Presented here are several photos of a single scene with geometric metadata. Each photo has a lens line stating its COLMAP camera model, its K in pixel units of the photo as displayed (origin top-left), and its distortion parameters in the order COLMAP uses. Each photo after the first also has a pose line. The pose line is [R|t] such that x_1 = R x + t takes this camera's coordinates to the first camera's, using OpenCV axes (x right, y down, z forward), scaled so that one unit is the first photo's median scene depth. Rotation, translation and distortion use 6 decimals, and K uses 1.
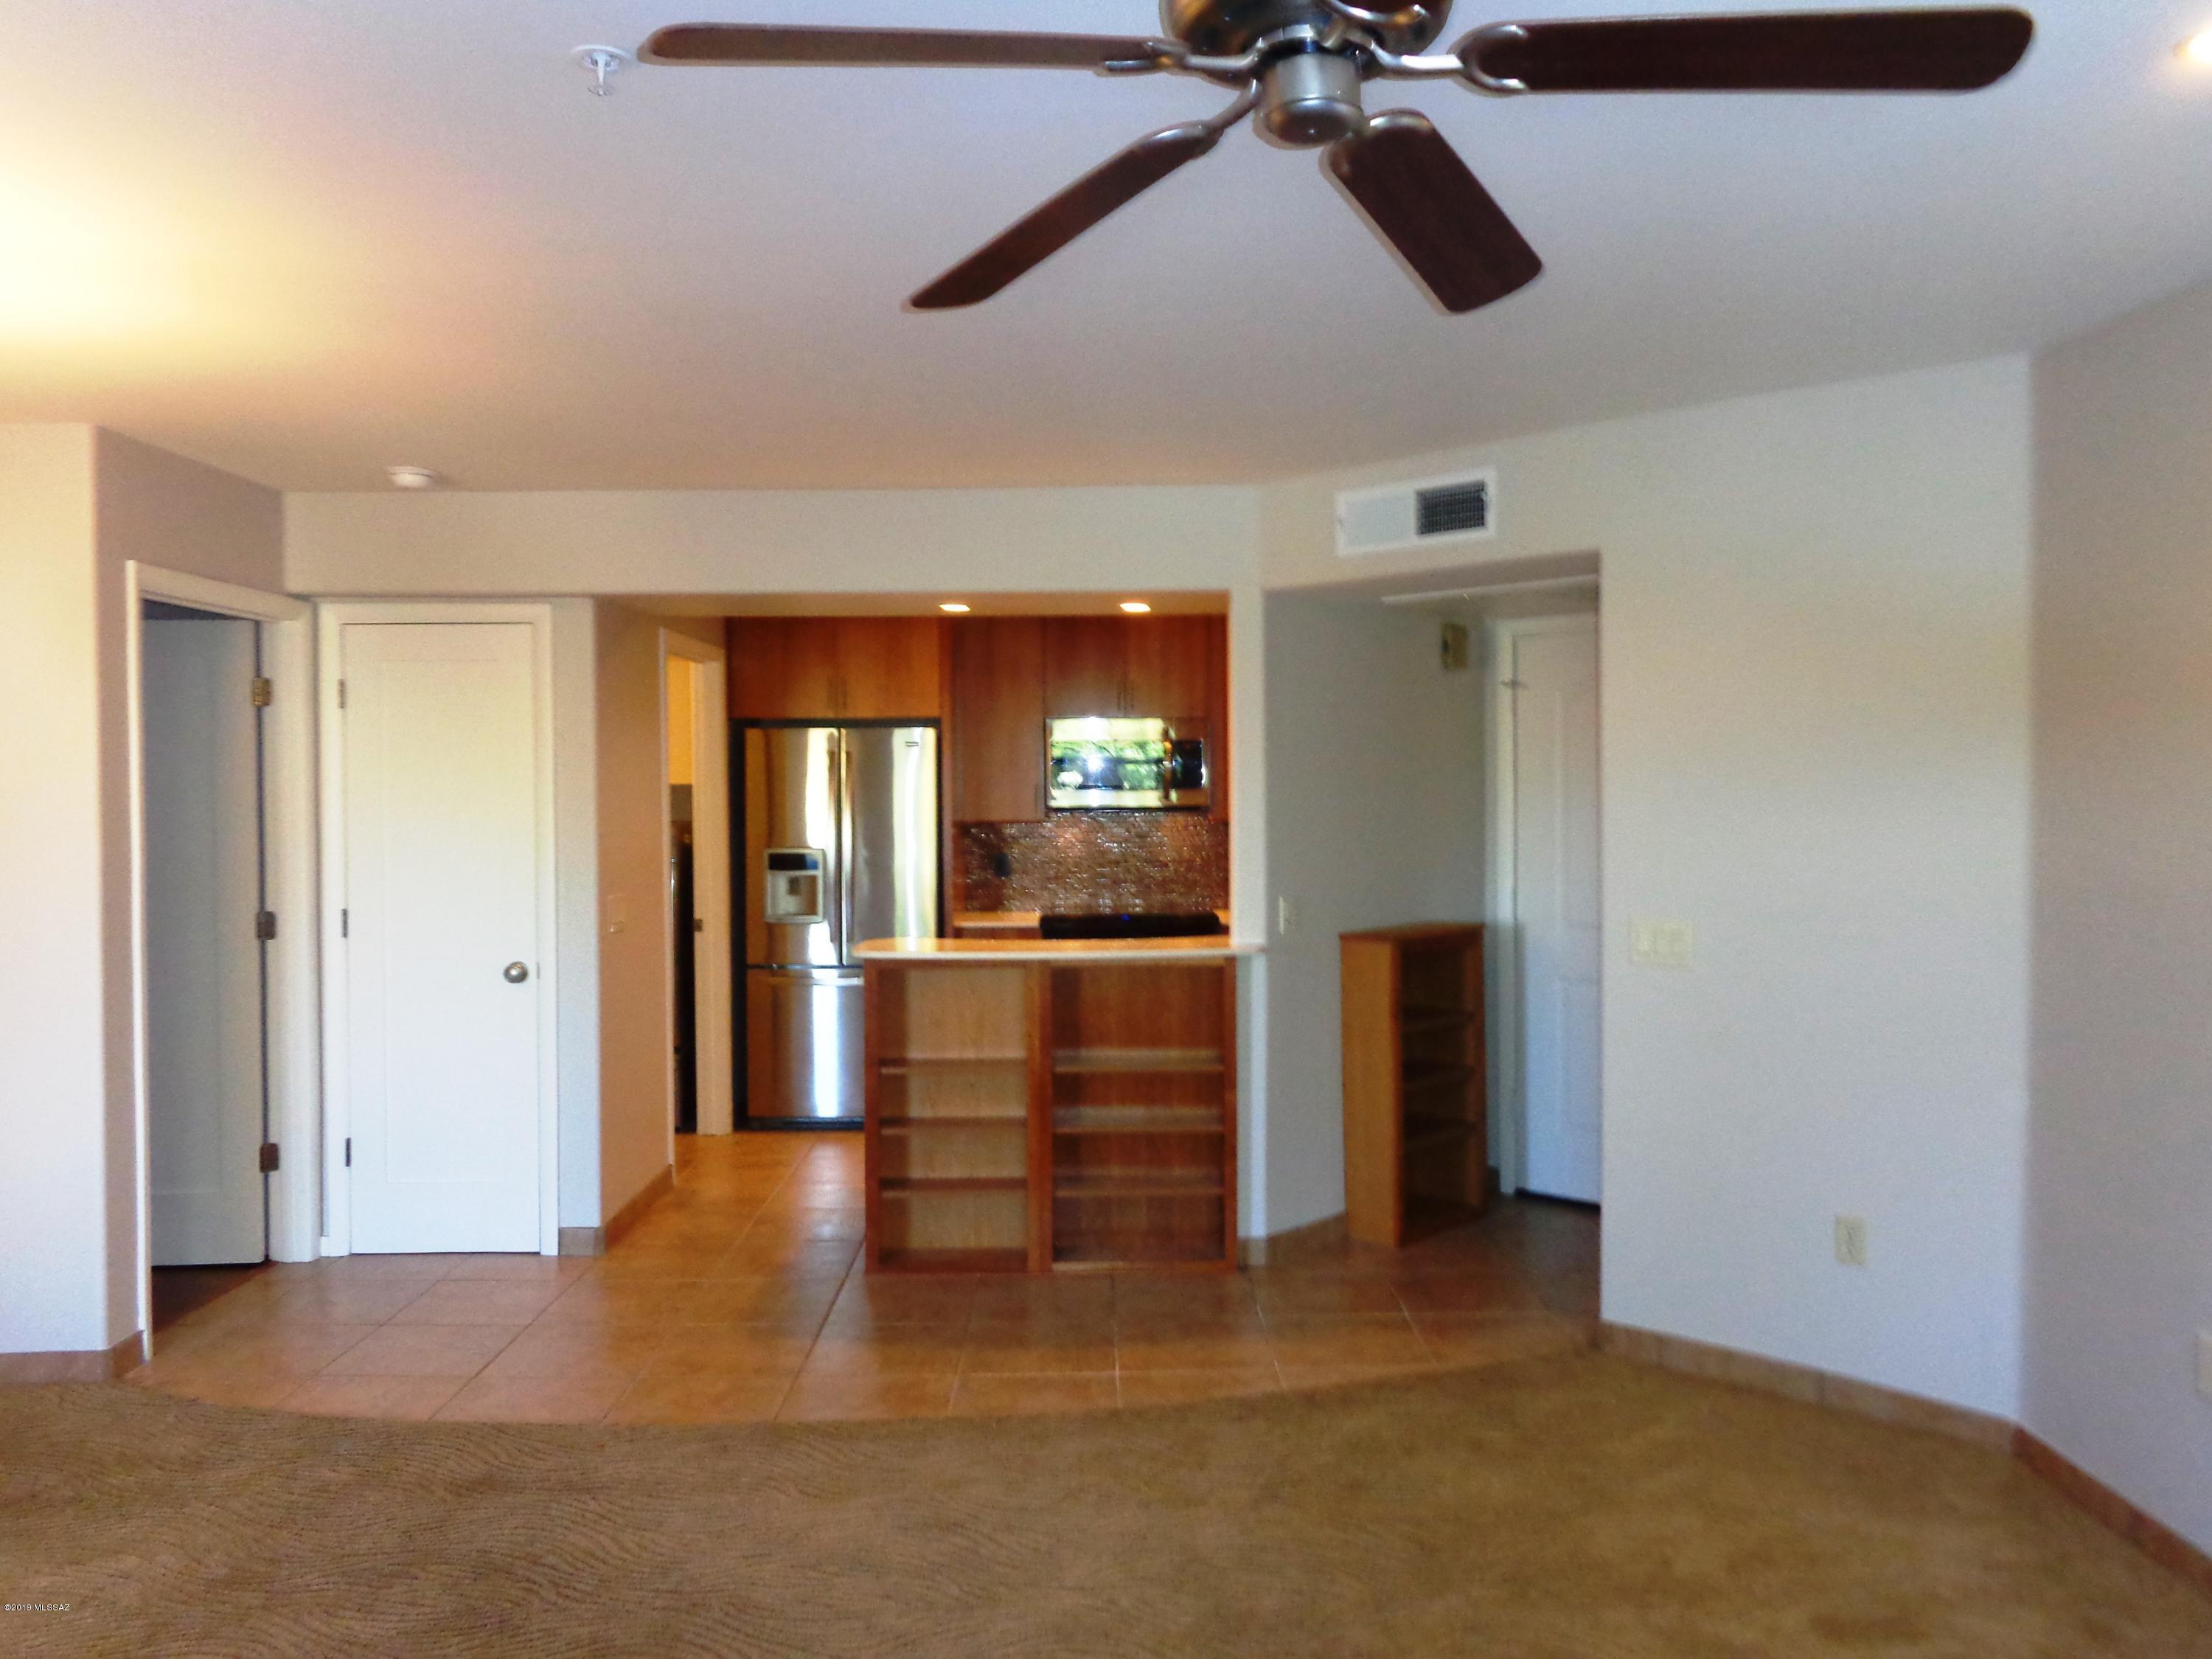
lens RADIAL K [[1667.6, 0, 1106.0], [0, 1667.6, 829.5], [0, 0, 1]] dist [-0.001003, 0.007966]
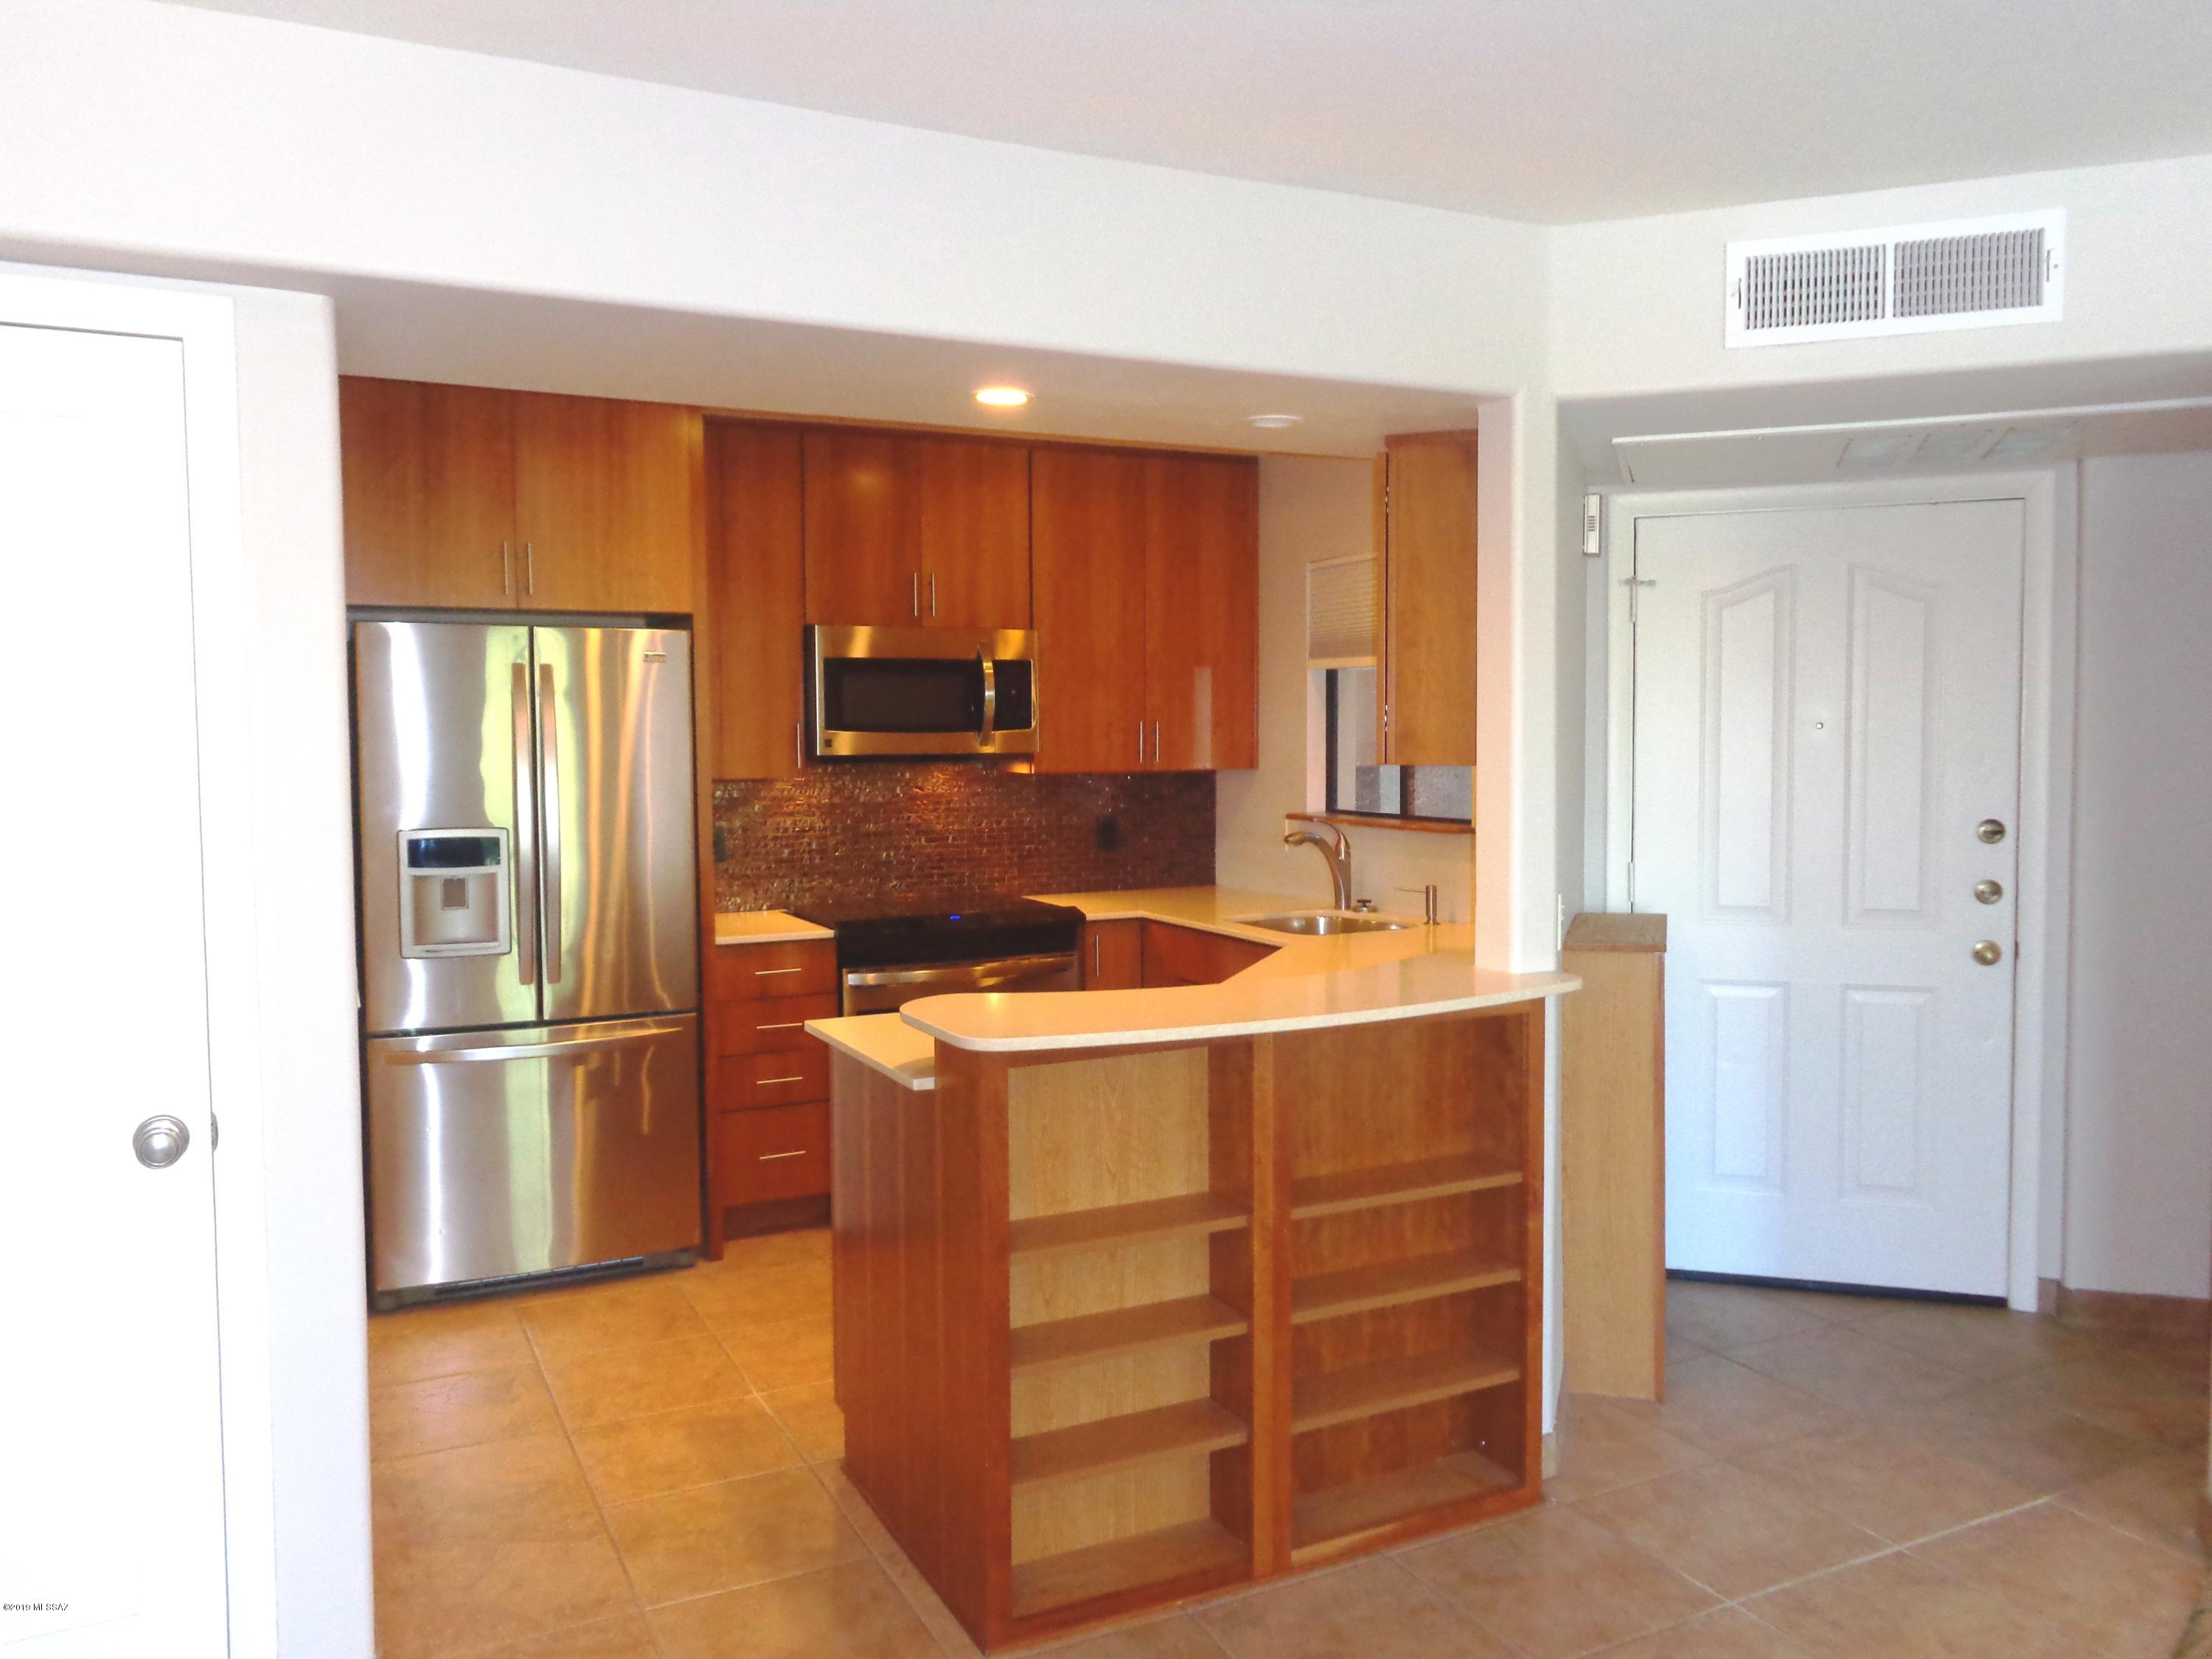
lens RADIAL K [[1667.6, 0, 1106.0], [0, 1667.6, 829.5], [0, 0, 1]] dist [-0.001003, 0.007966]
pose [[0.902583, -0.026534, 0.429697, -0.317023], [0.014501, 0.999406, 0.031253, -0.004512], [-0.430271, -0.021977, 0.902432, 0.502525]]
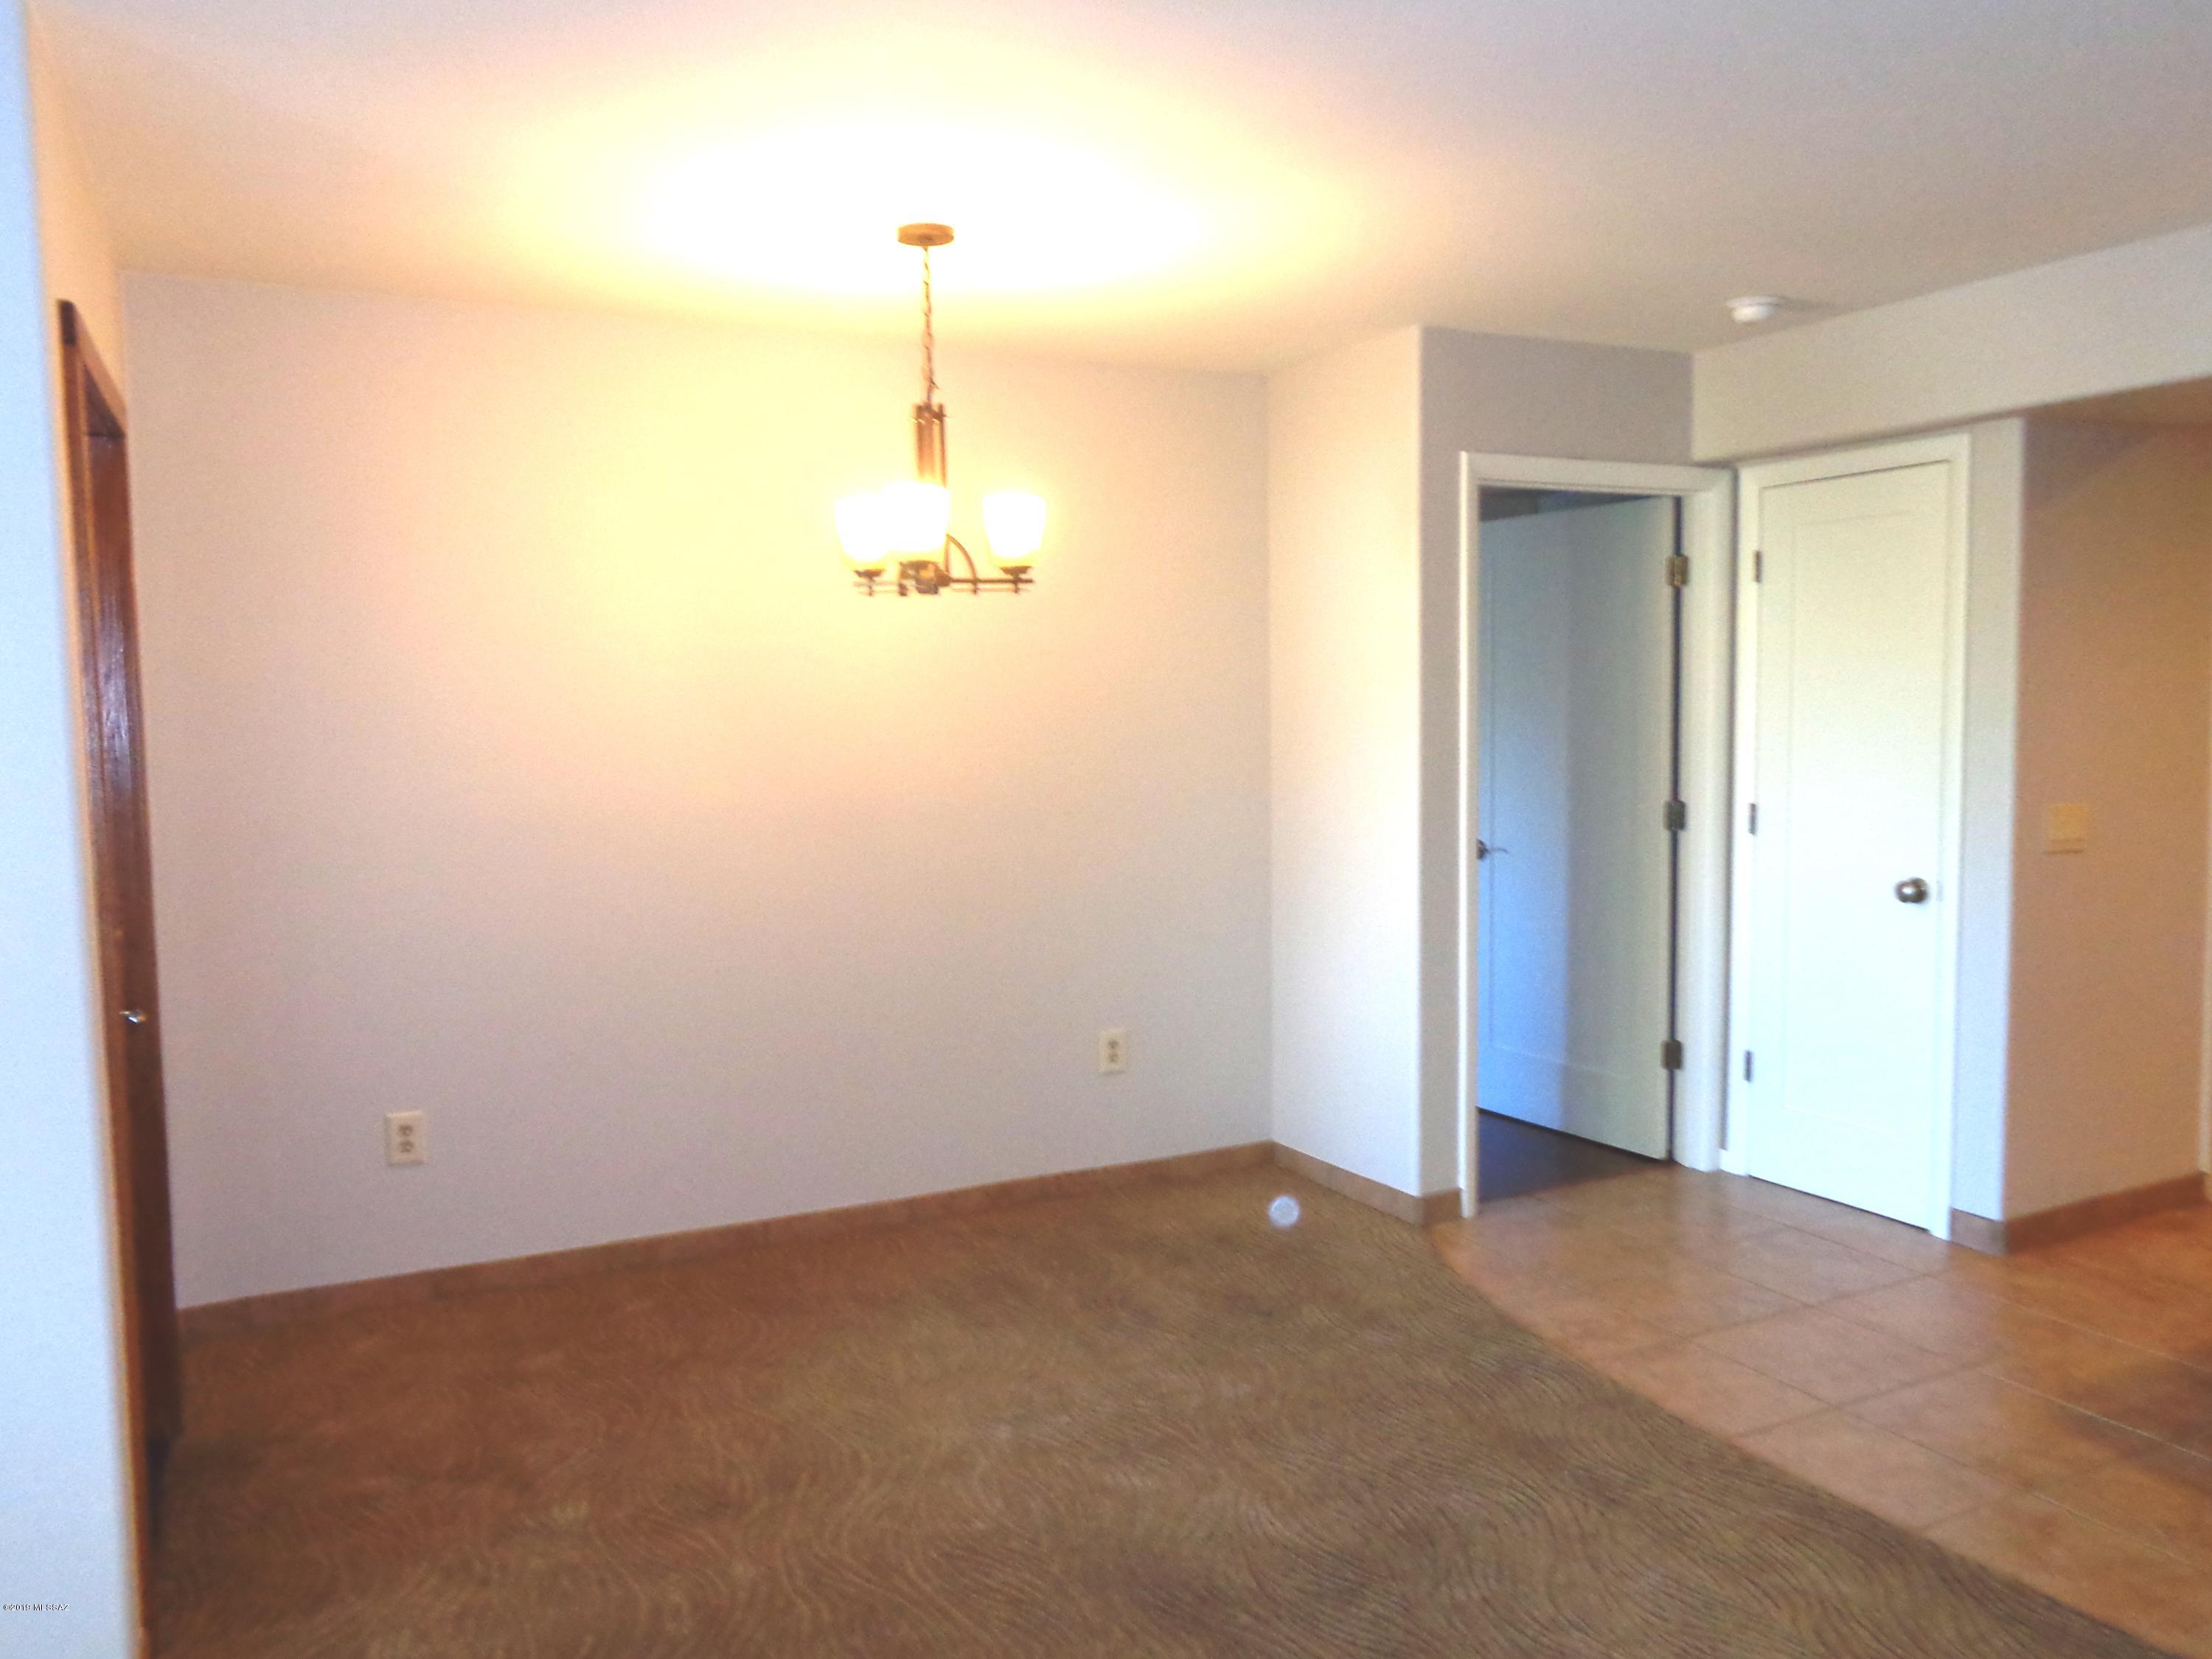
lens RADIAL K [[1661.5, 0, 1106.0], [0, 1661.5, 829.5], [0, 0, 1]] dist [-0.026708, 0.030751]
pose [[0.449282, 0.065060, -0.891018, 0.197077], [-0.009928, 0.997647, 0.067840, 0.003929], [0.893335, -0.021633, 0.448871, 0.276447]]
